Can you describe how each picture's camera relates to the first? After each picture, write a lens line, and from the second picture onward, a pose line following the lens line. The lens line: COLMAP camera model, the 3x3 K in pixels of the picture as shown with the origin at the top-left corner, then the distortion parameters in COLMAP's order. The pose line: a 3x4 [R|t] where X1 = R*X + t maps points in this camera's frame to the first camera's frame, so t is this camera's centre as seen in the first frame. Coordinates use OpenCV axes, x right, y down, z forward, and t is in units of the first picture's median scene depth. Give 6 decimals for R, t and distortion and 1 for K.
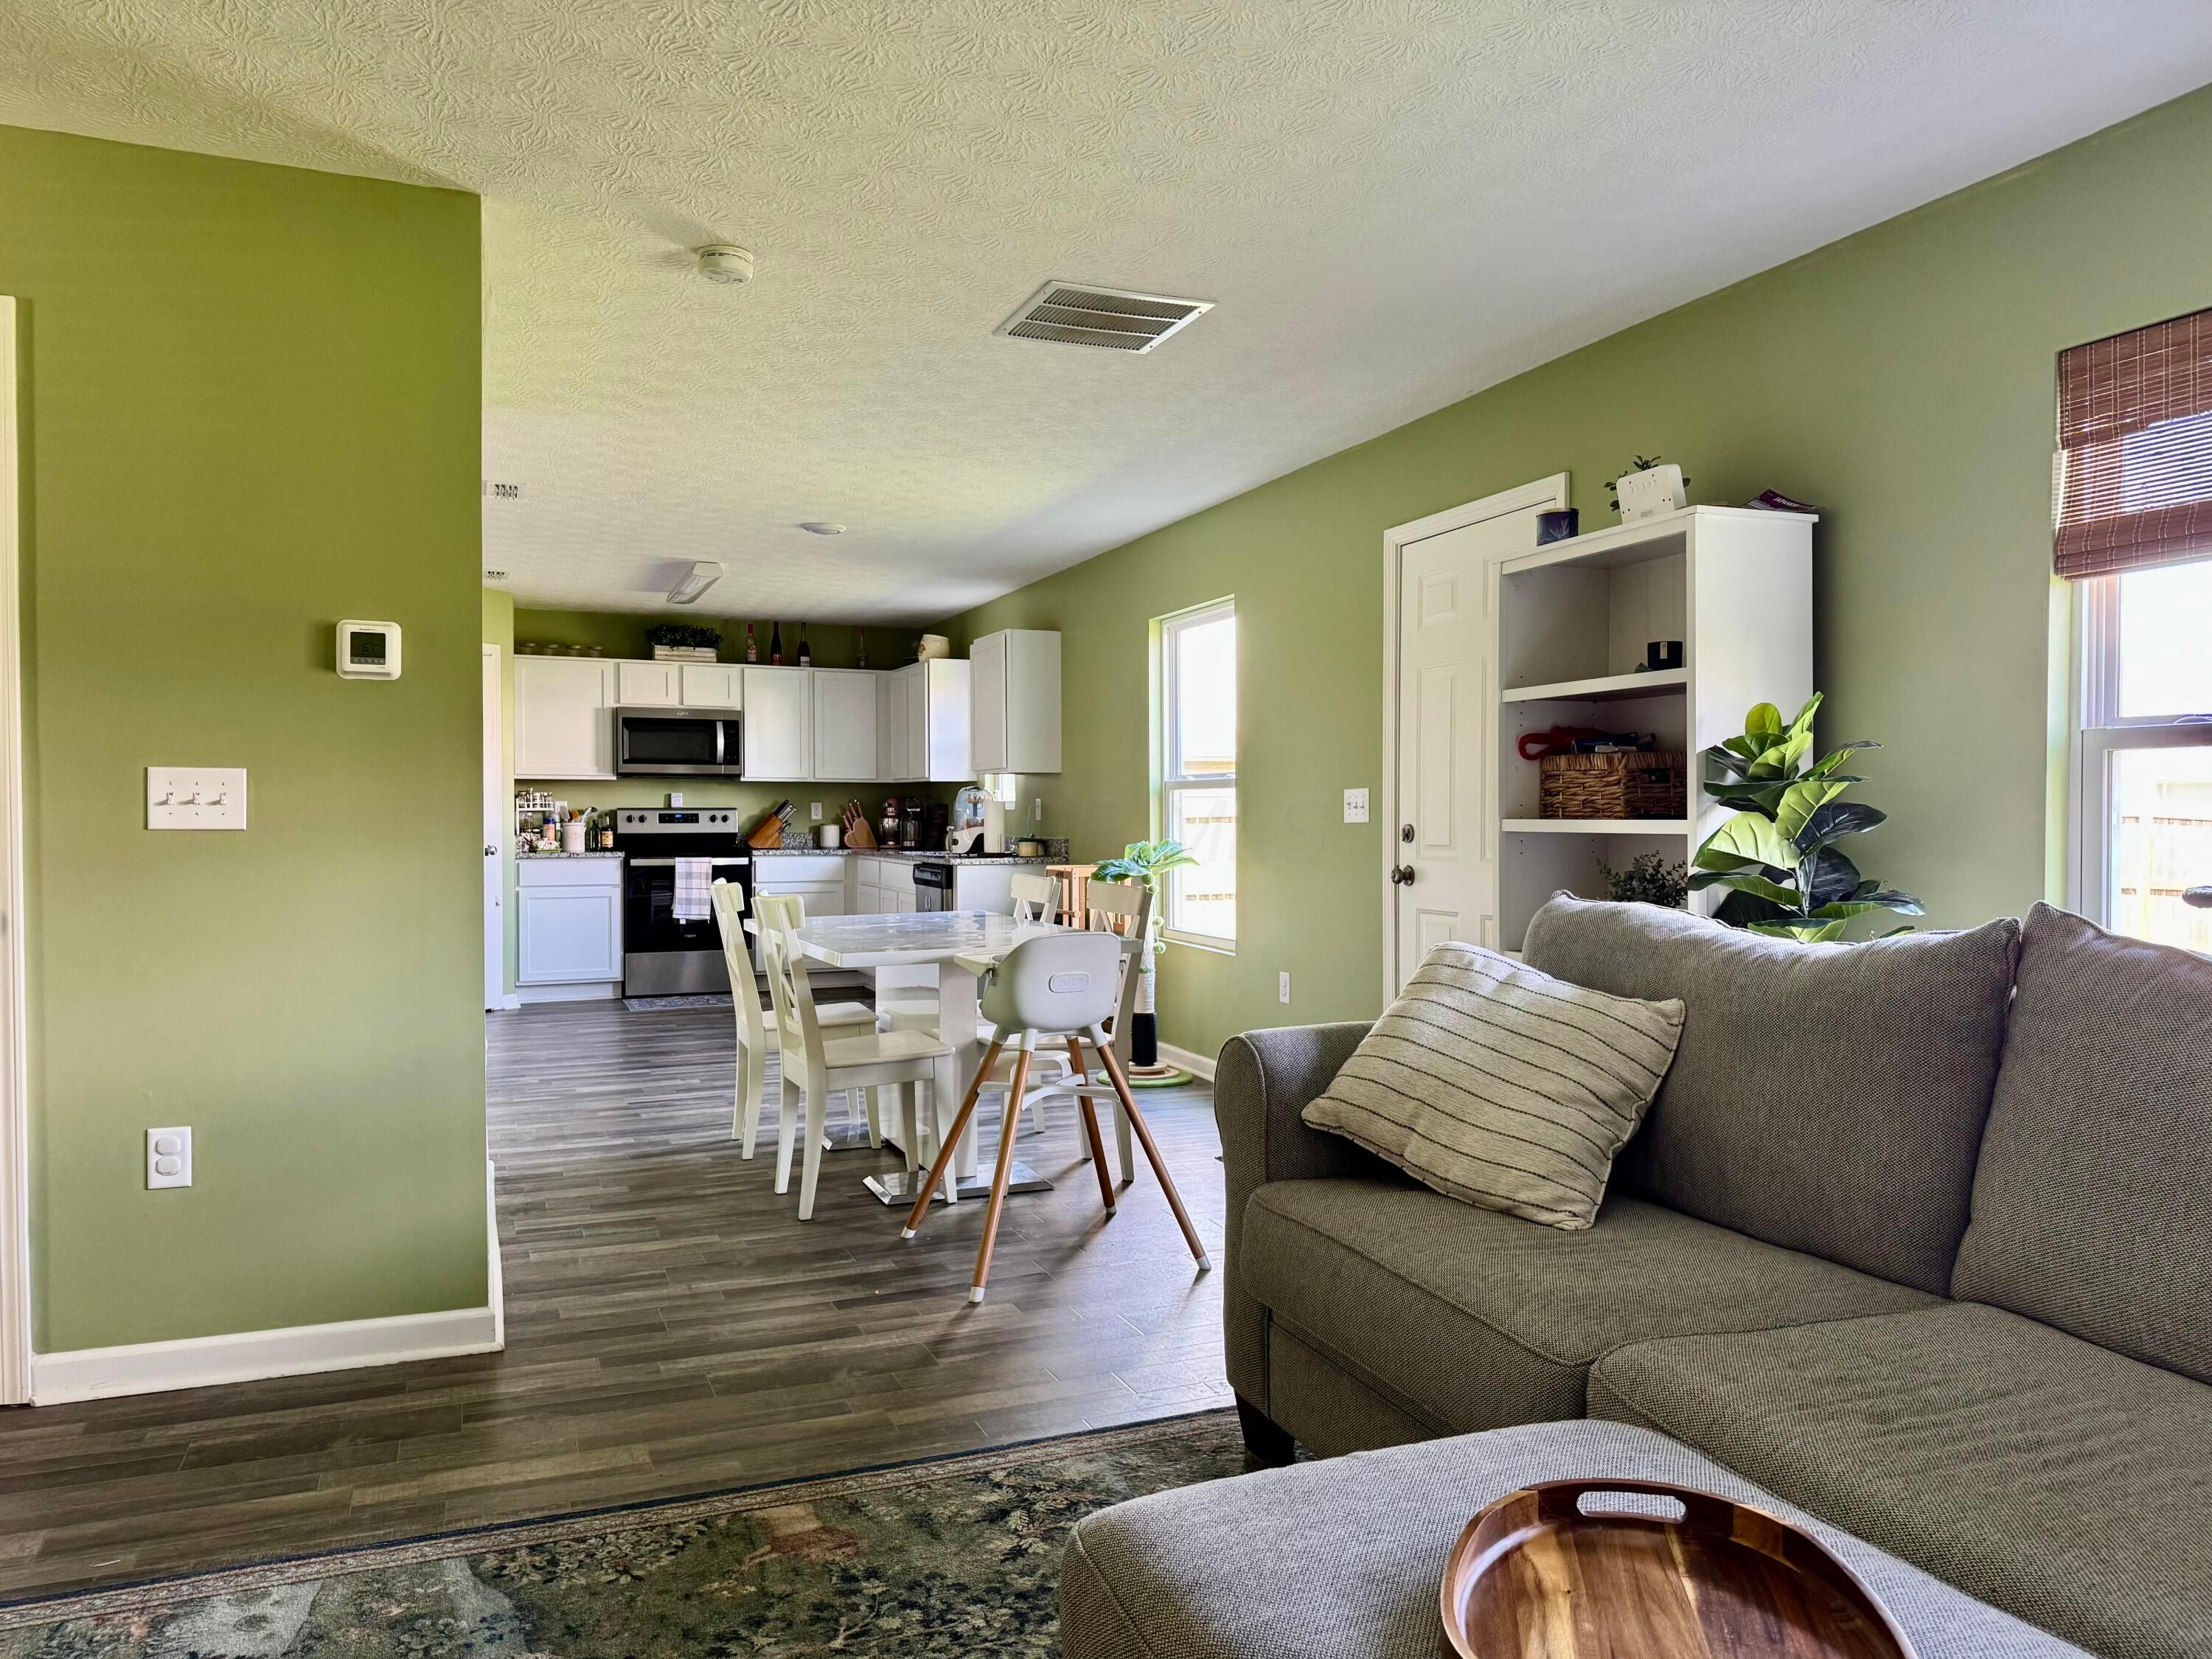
lens RADIAL K [[1556.3, 0, 1107.1], [0, 1556.3, 838.2], [0, 0, 1]] dist [0.006533, -0.021114]
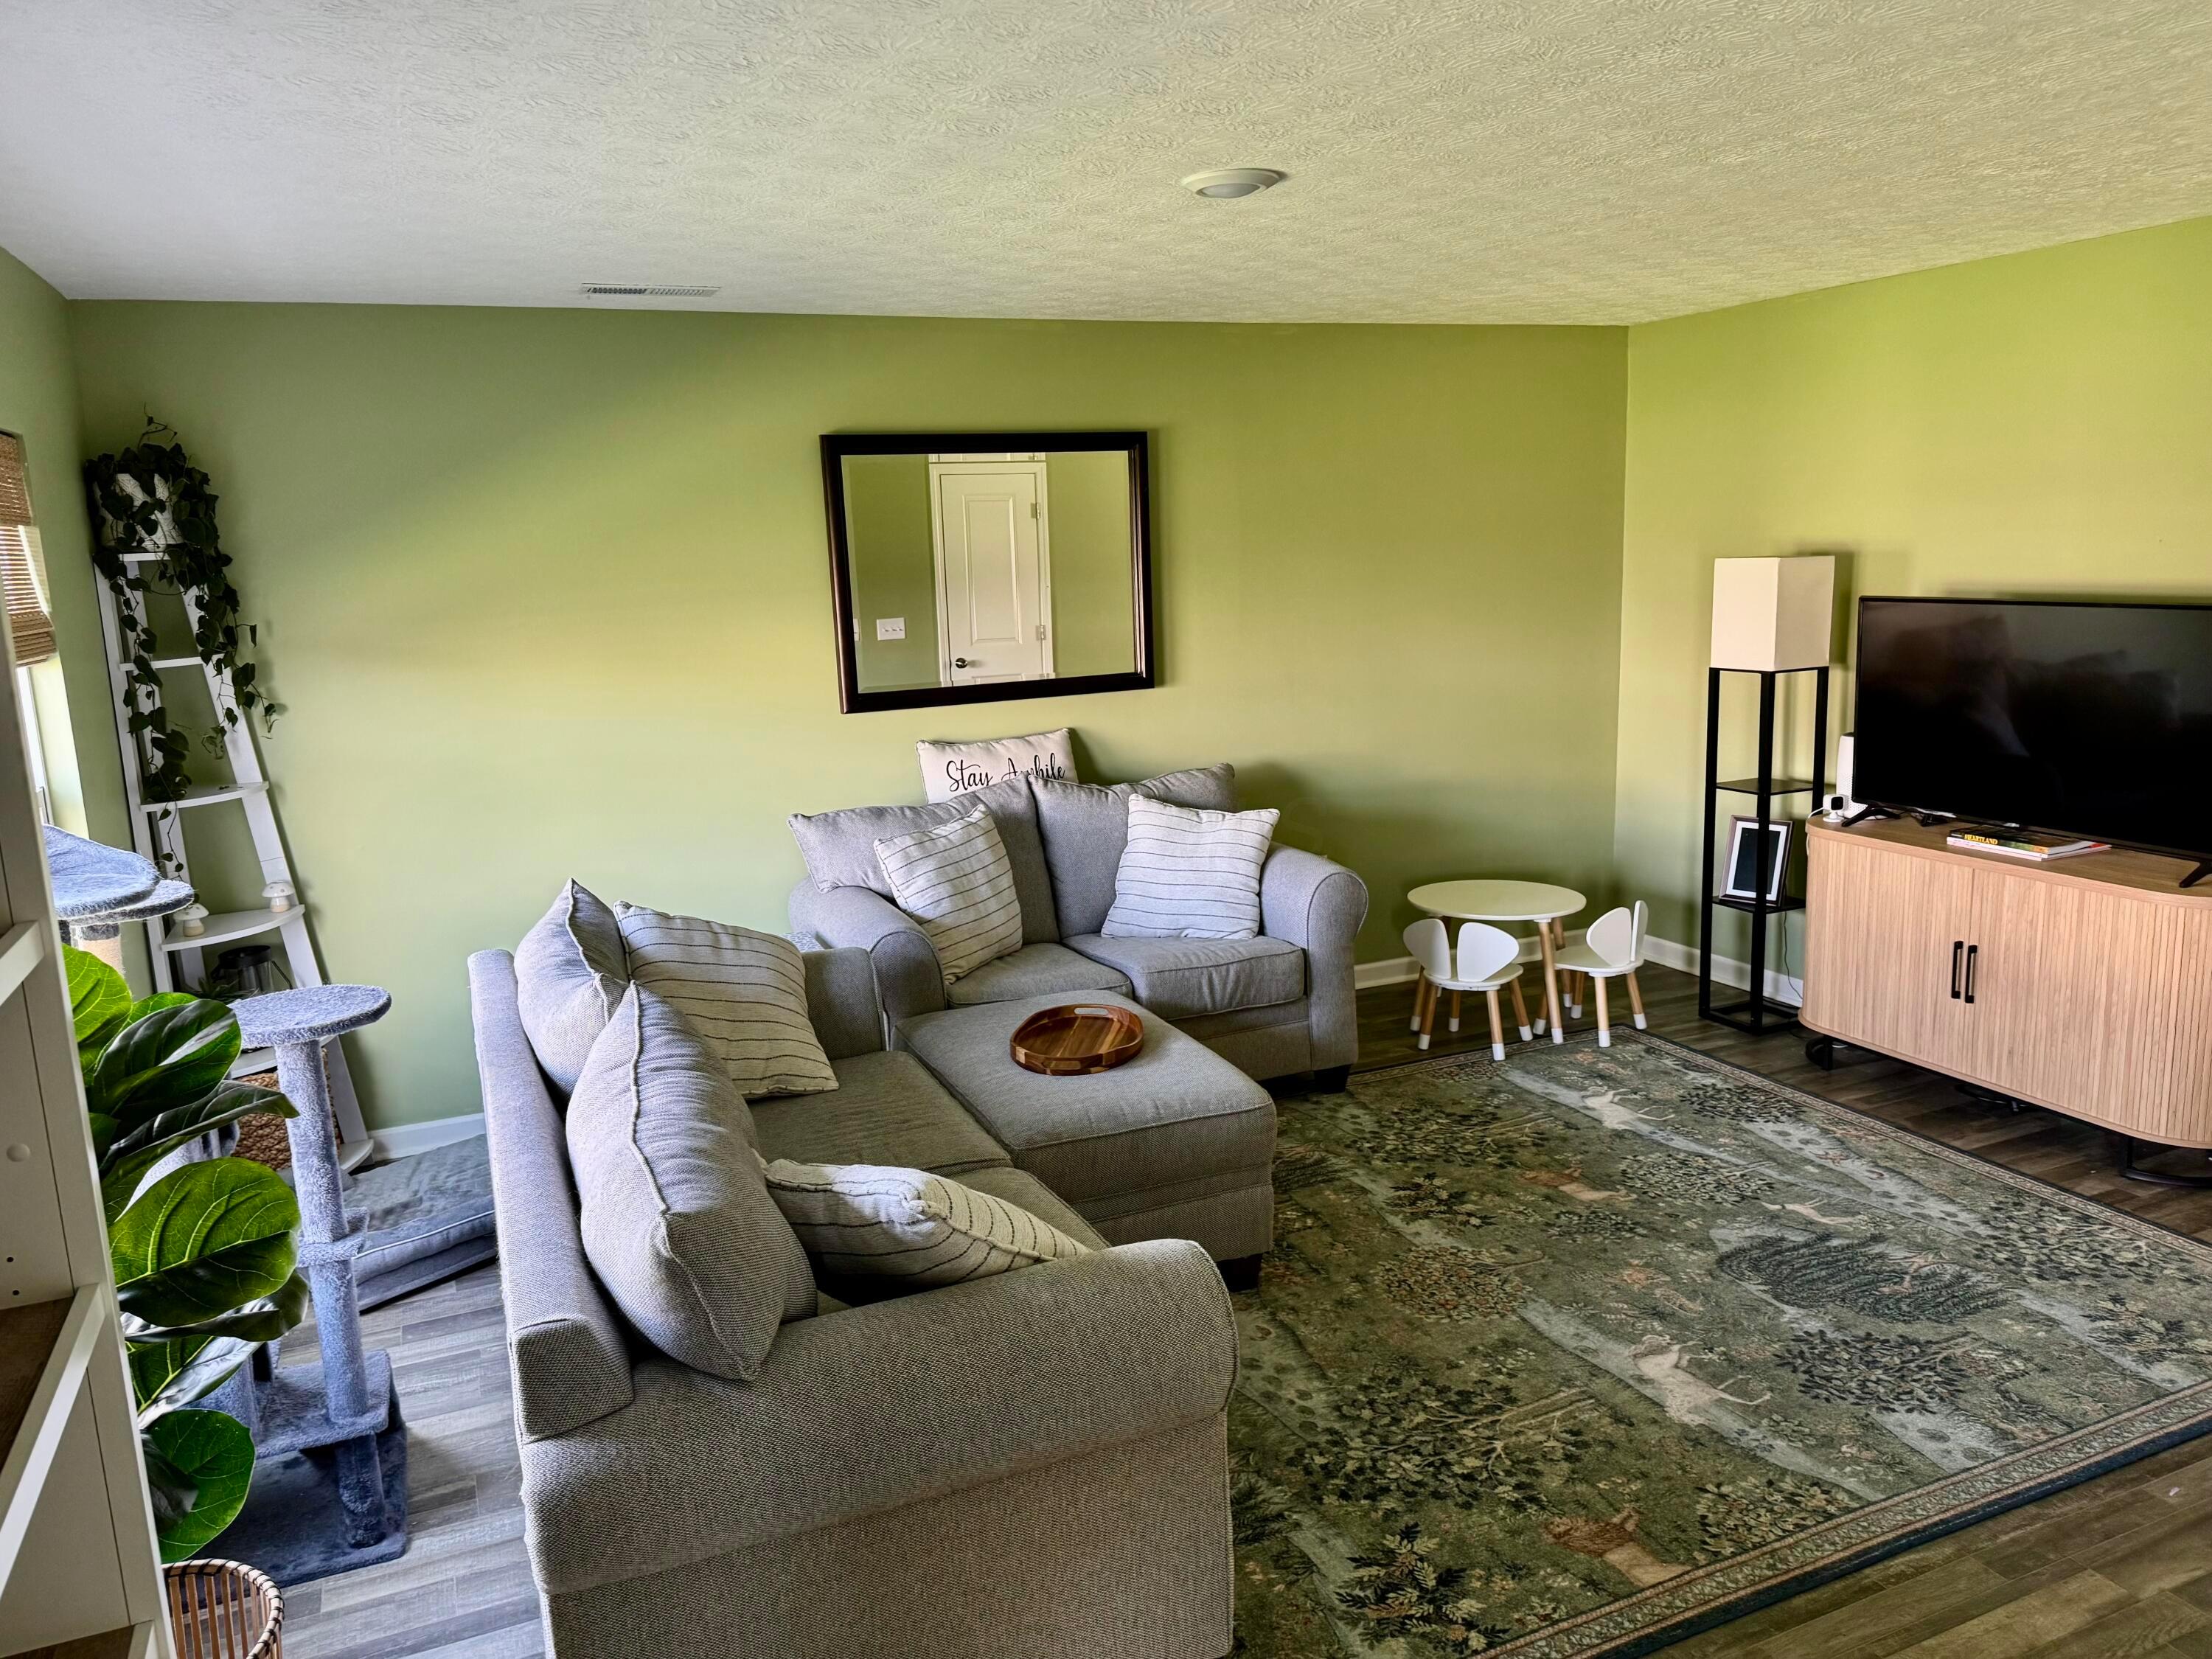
lens RADIAL K [[1556.3, 0, 1097.3], [0, 1556.3, 825.1], [0, 0, 1]] dist [0.006533, -0.021114]
pose [[-0.998783, 0.046104, -0.017546, 0.040166], [0.041487, 0.977488, 0.206874, -0.072230], [0.026688, 0.205894, -0.978210, 0.478915]]
